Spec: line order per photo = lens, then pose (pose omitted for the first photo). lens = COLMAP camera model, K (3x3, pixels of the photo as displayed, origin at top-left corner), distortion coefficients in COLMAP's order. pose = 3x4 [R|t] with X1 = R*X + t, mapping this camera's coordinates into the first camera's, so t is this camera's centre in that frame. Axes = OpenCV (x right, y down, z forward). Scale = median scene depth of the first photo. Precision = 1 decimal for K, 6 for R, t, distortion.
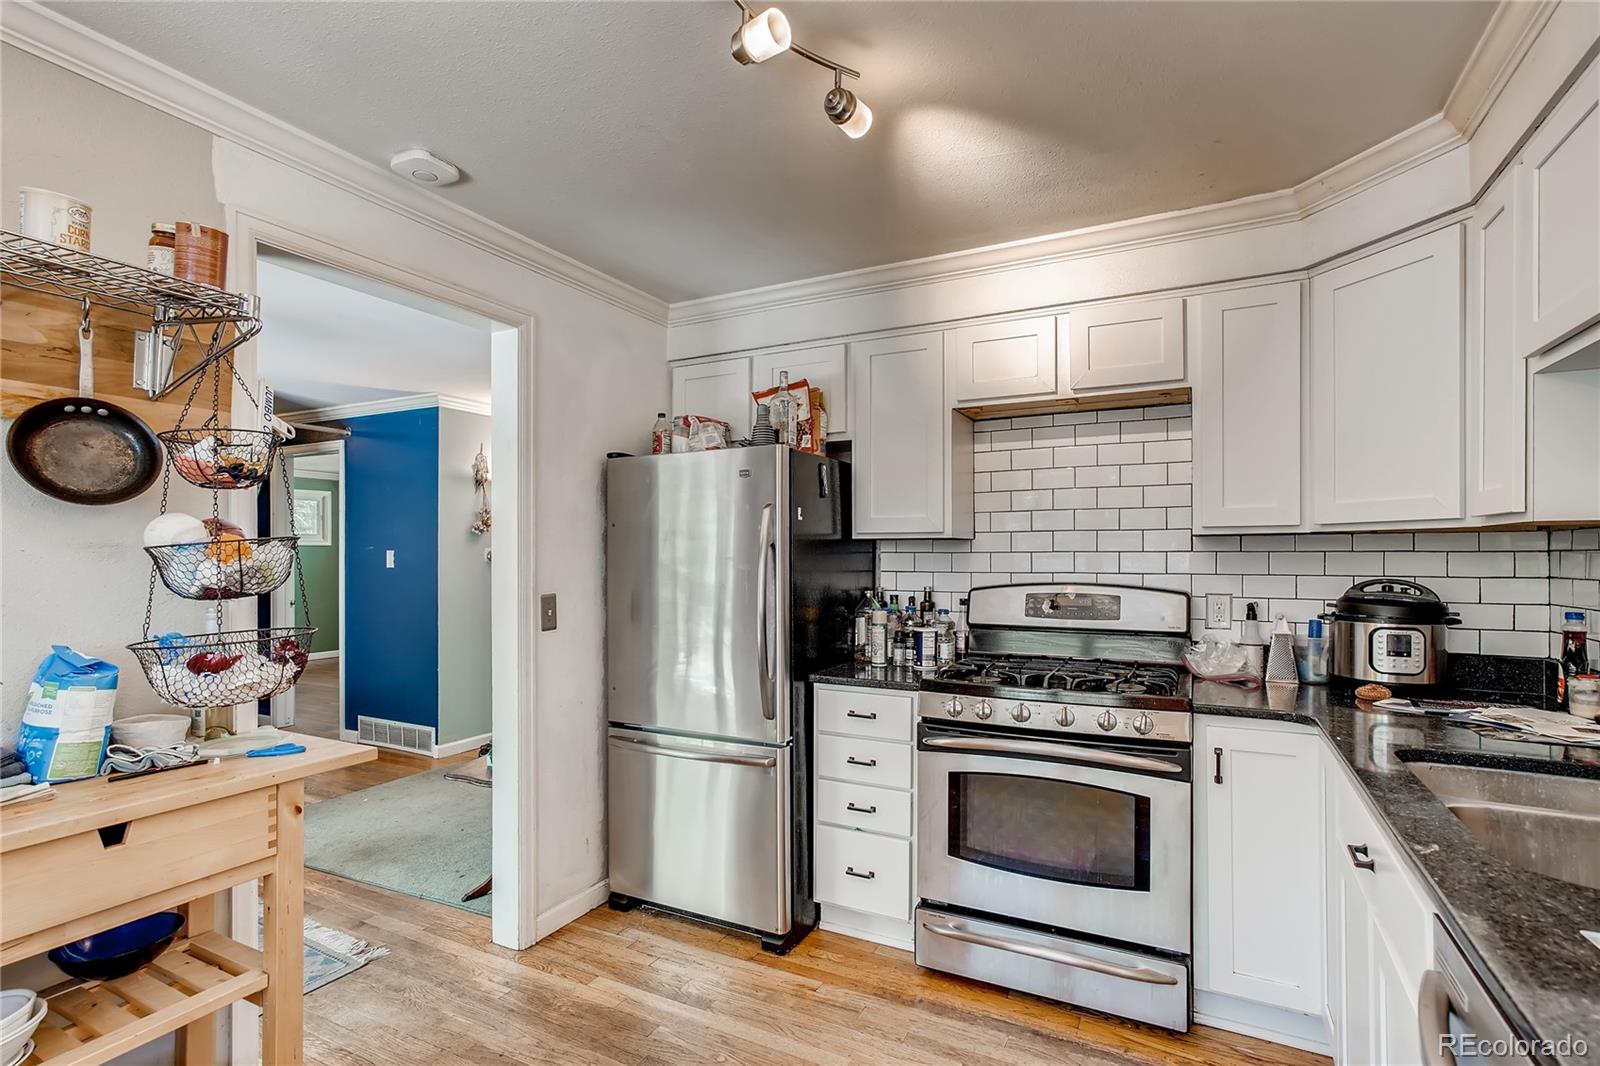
lens RADIAL K [[770.7, 0, 797.6], [0, 770.7, 561.0], [0, 0, 1]] dist [0.000999, 0.000362]
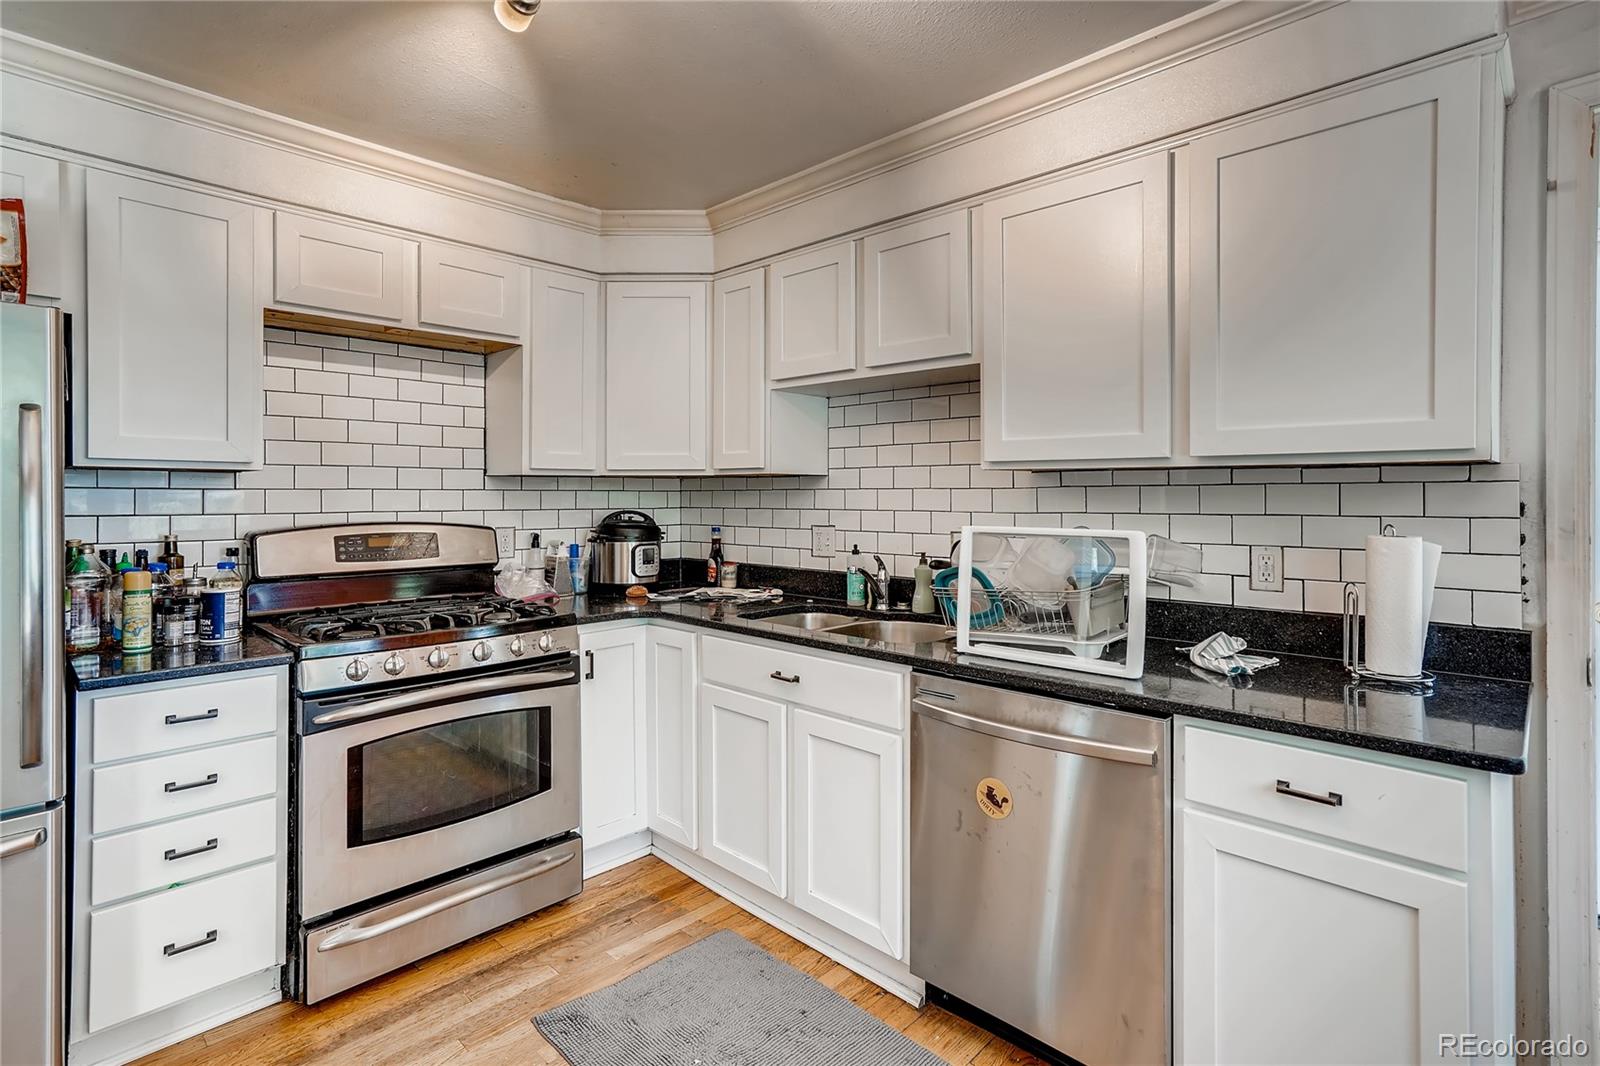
lens RADIAL K [[783.5, 0, 795.1], [0, 783.5, 494.7], [0, 0, 1]] dist [-0.024068, 0.019262]
pose [[0.288973, 0.002662, 0.957334, -0.482324], [0.007609, 0.999958, -0.005077, 0.004430], [-0.957307, 0.008752, 0.288941, 0.288256]]
